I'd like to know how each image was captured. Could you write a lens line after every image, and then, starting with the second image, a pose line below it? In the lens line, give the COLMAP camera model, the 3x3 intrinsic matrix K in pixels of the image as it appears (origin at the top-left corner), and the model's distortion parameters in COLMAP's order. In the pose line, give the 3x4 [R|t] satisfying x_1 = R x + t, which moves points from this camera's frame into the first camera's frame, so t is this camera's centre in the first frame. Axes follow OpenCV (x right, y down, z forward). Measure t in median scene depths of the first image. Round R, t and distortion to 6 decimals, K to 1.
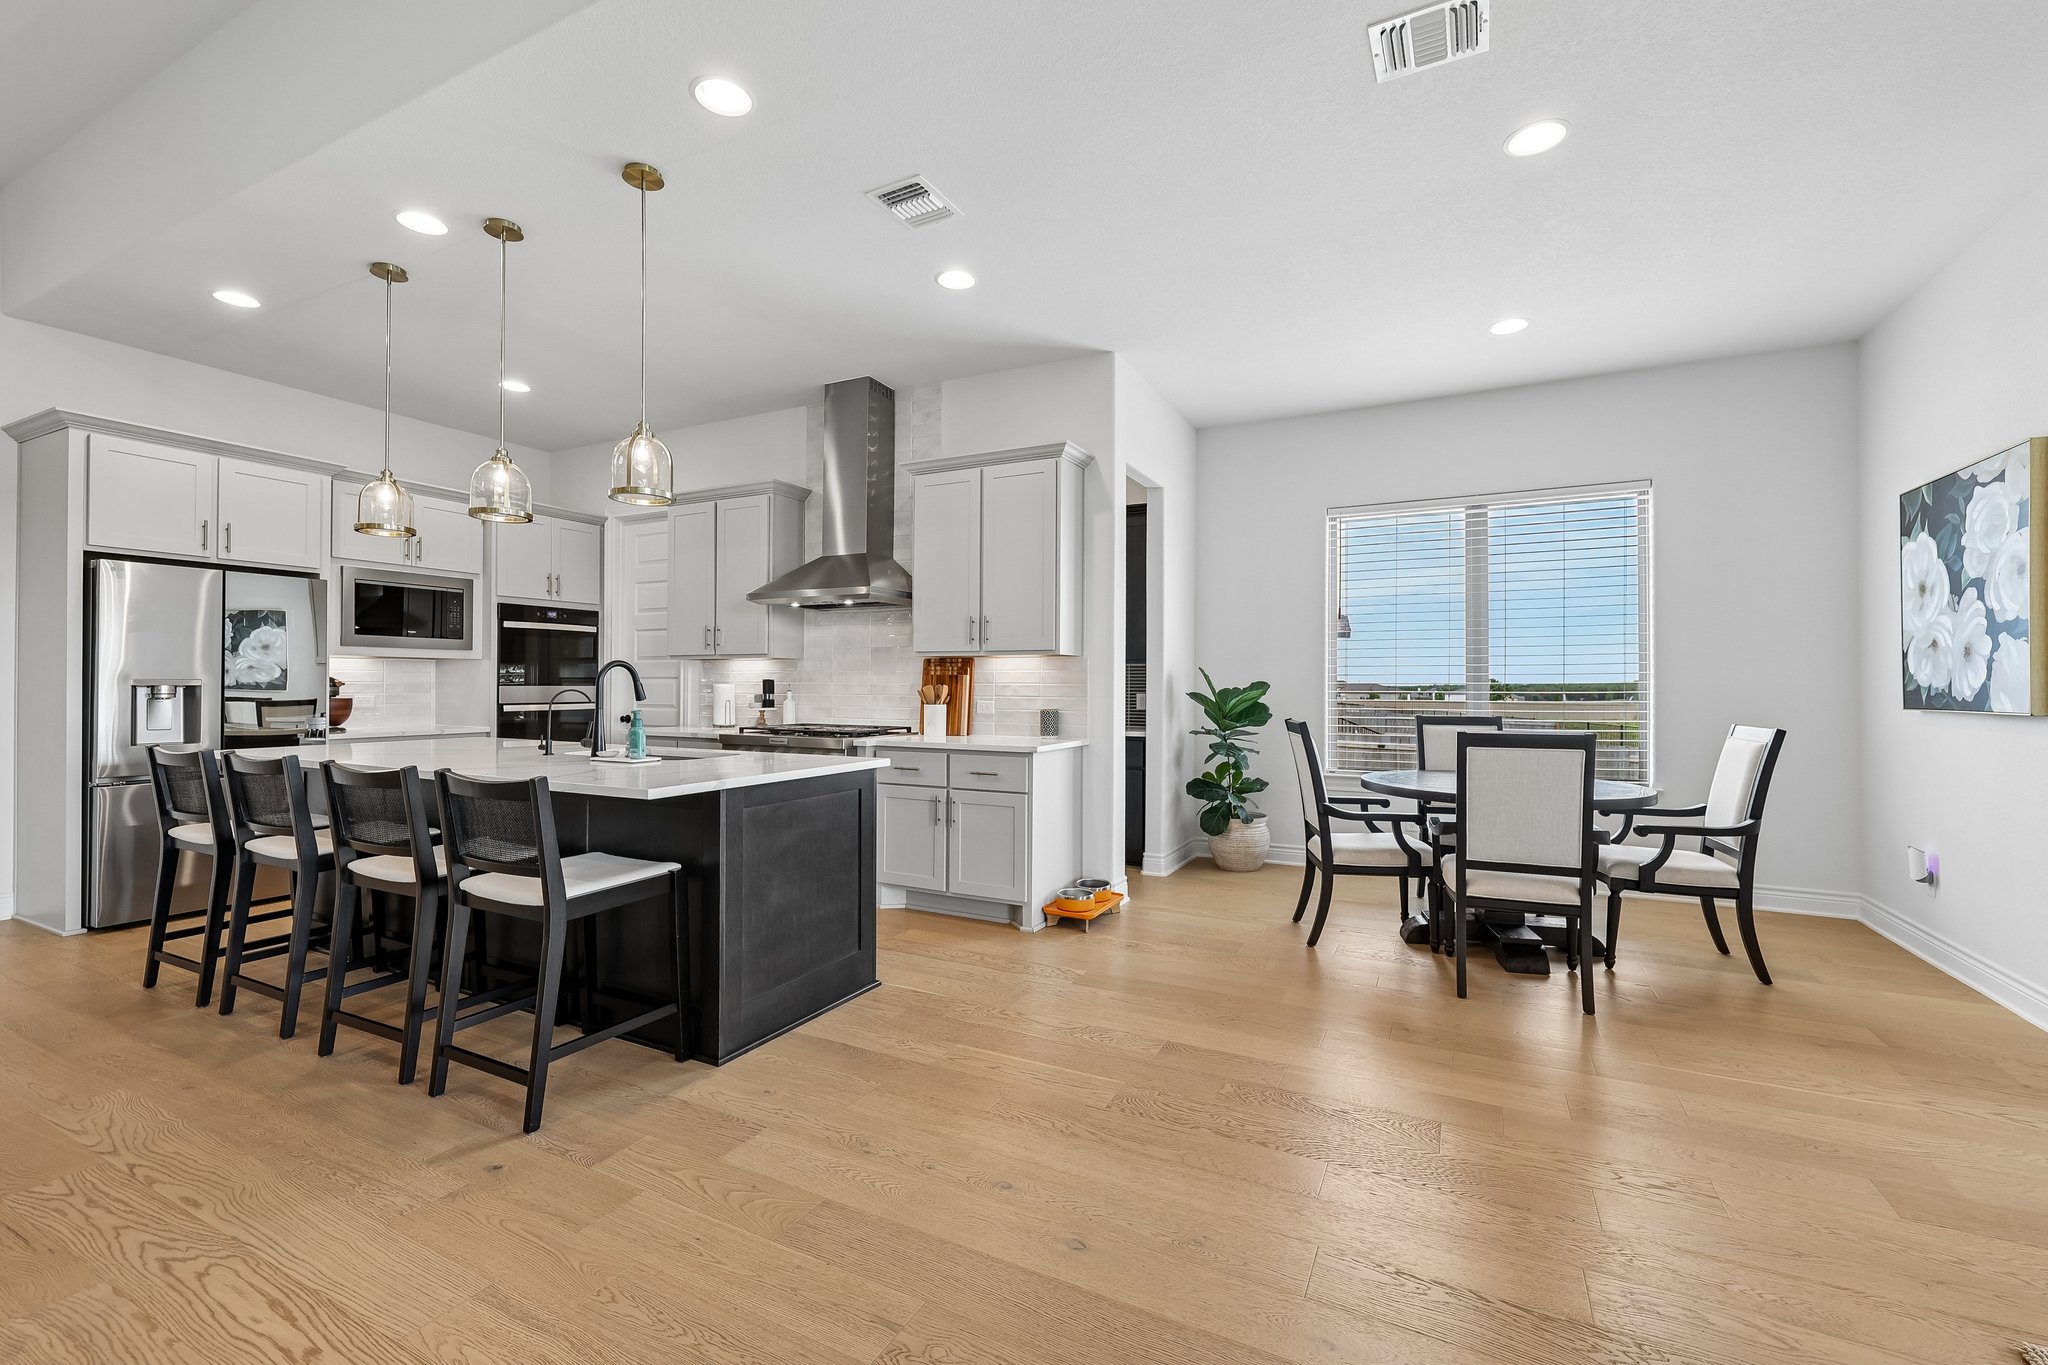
lens RADIAL K [[864.0, 0, 1025.6], [0, 864.0, 678.1], [0, 0, 1]] dist [0.000932, 0.000127]
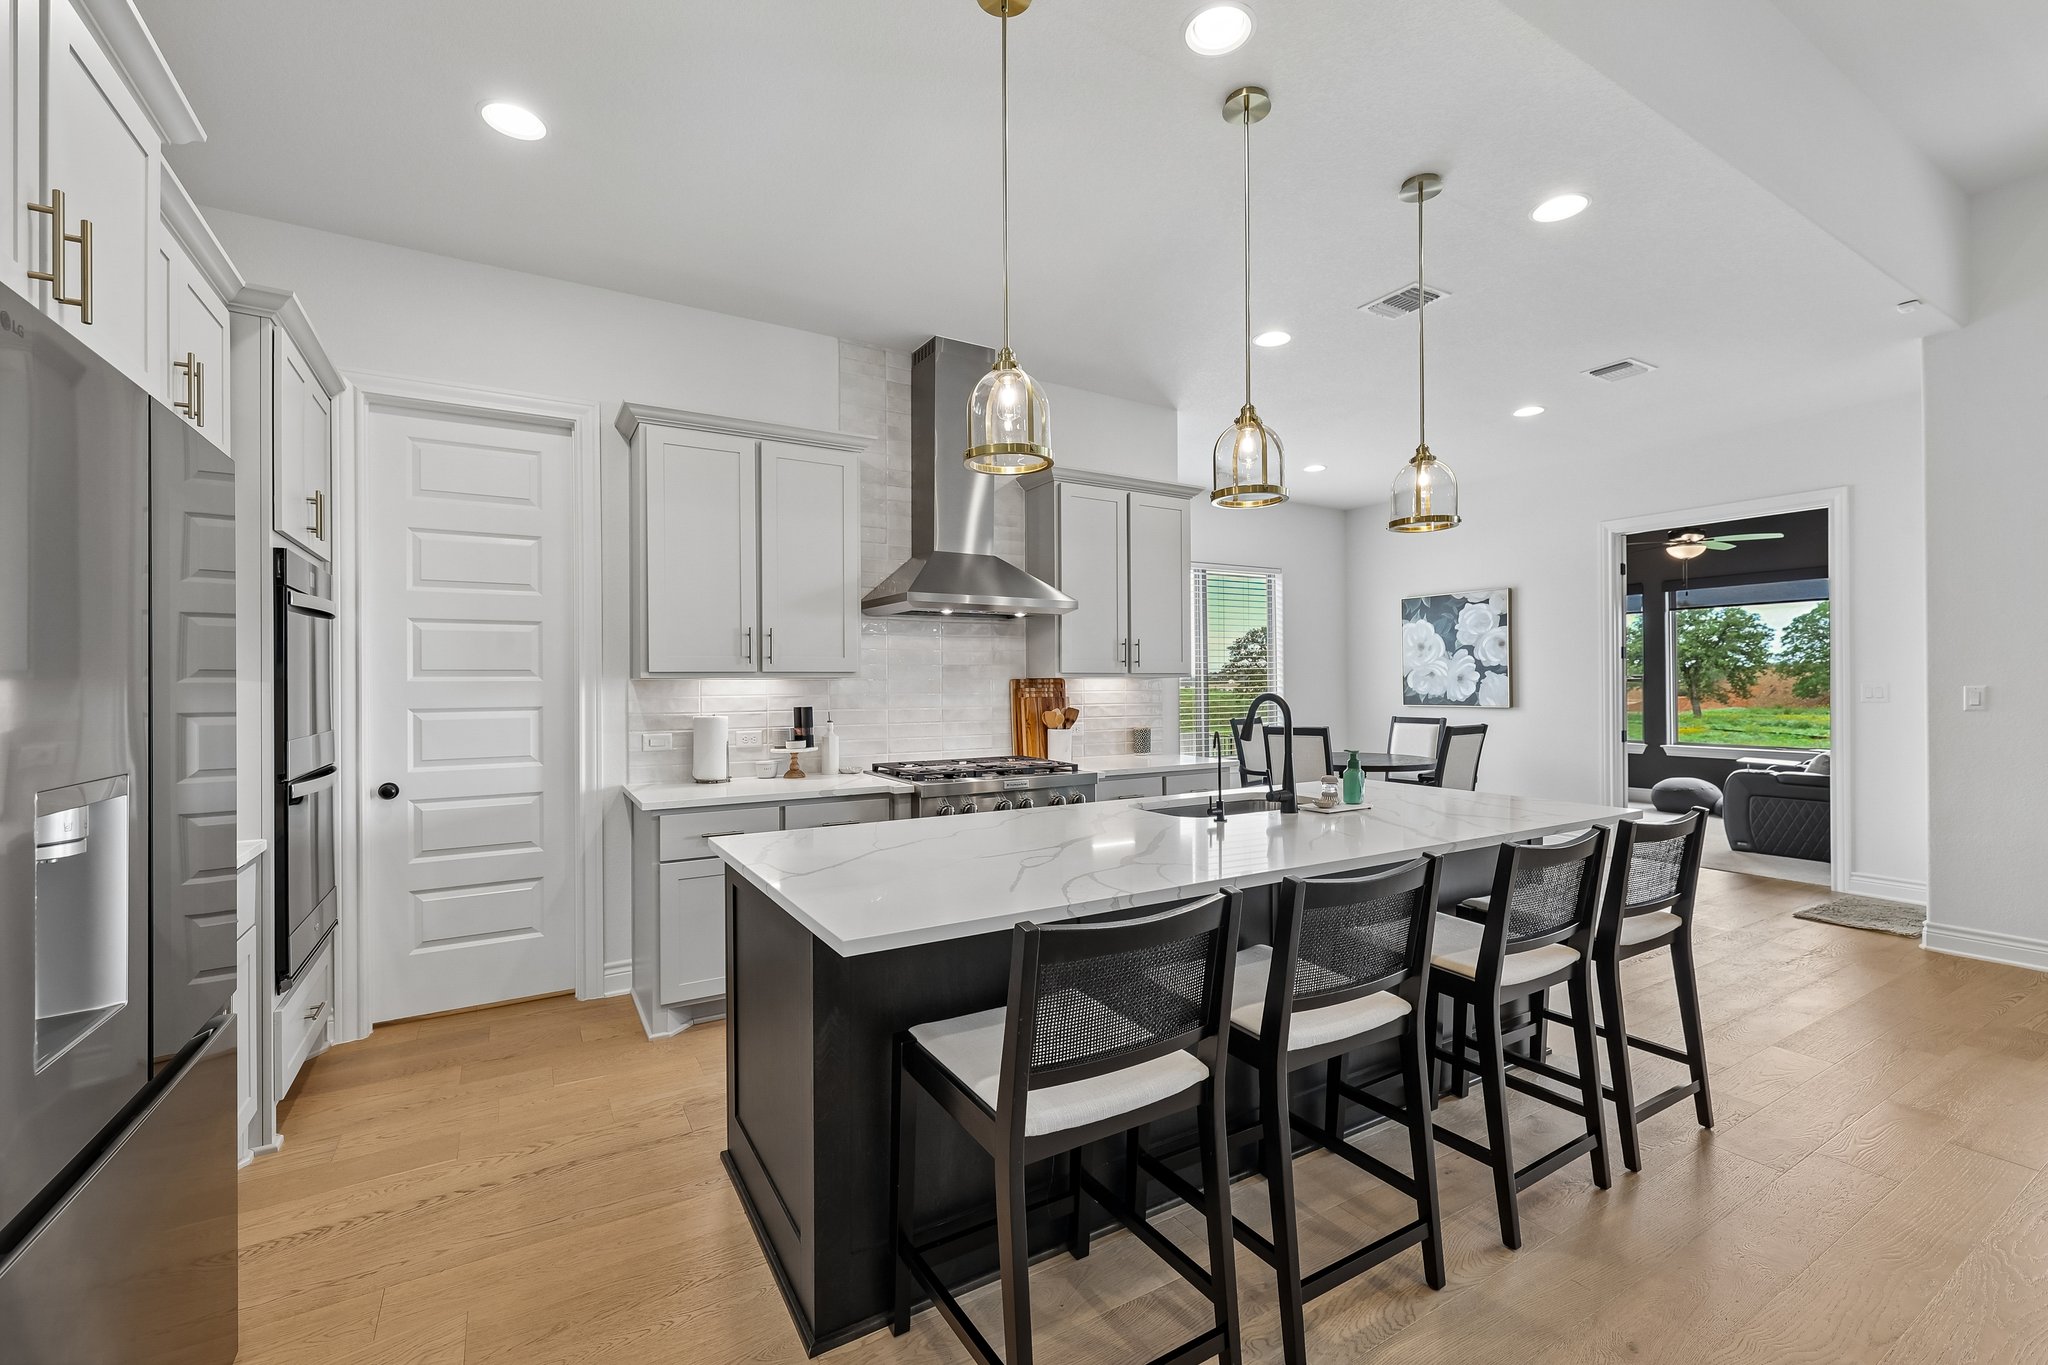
lens RADIAL K [[864.0, 0, 1033.8], [0, 864.0, 682.5], [0, 0, 1]] dist [0.000932, 0.000127]
pose [[0.524990, -0.009121, 0.851060, -0.927525], [0.000360, 0.999945, 0.010495, -0.030559], [-0.851108, -0.005203, 0.524964, 0.540553]]
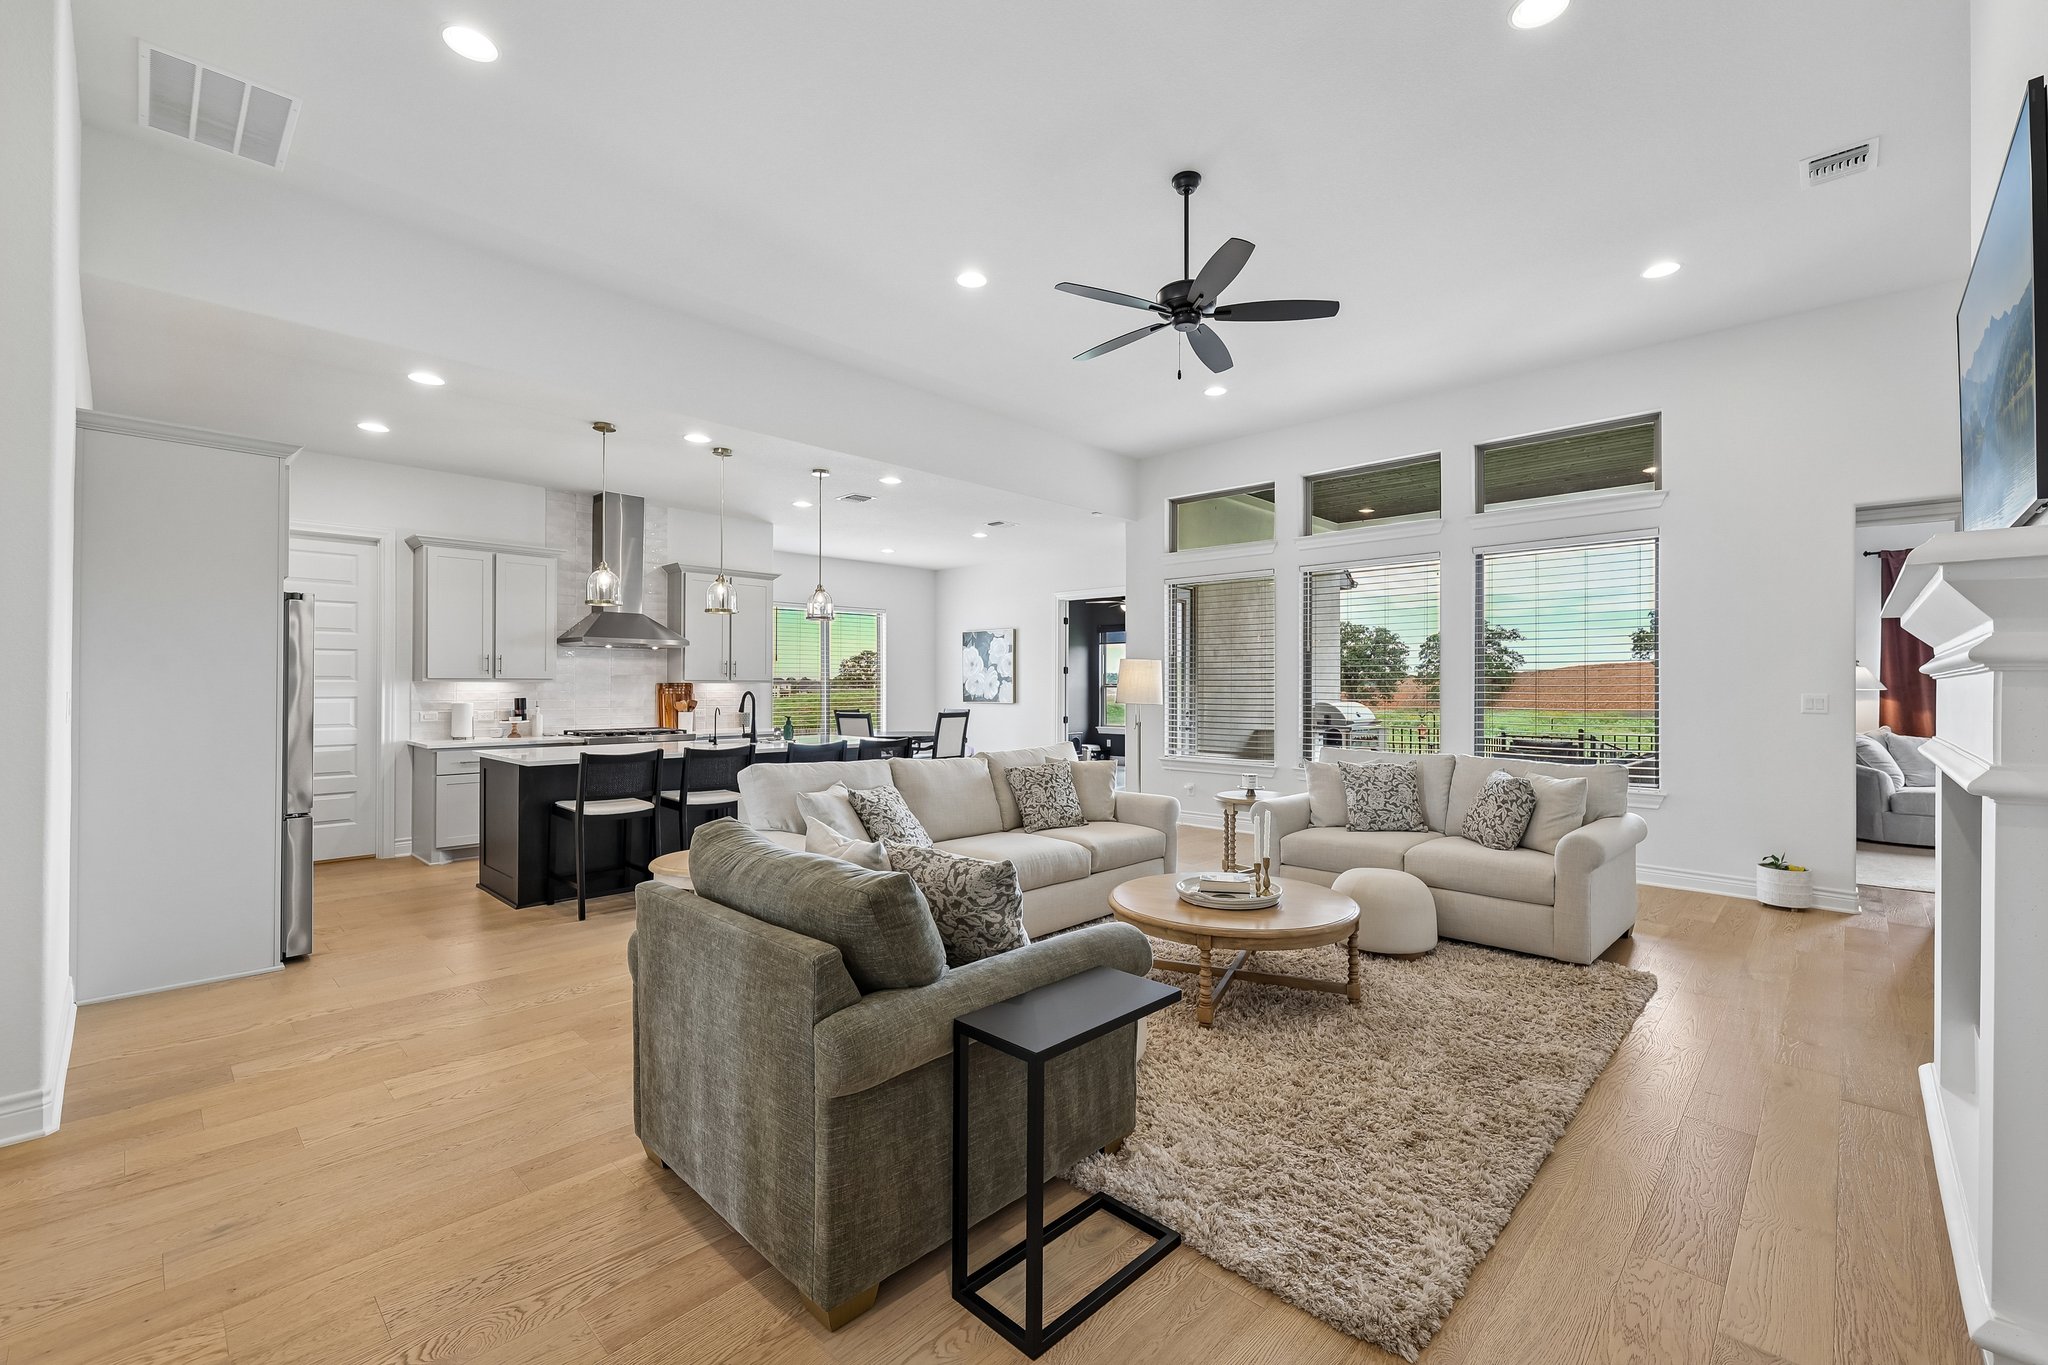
lens RADIAL K [[864.0, 0, 1028.8], [0, 864.0, 682.9], [0, 0, 1]] dist [0.000932, 0.000127]
pose [[0.285489, -0.002969, 0.958377, -1.500120], [-0.010609, 0.999924, 0.006258, -0.042514], [-0.958323, -0.011954, 0.285436, -0.084054]]
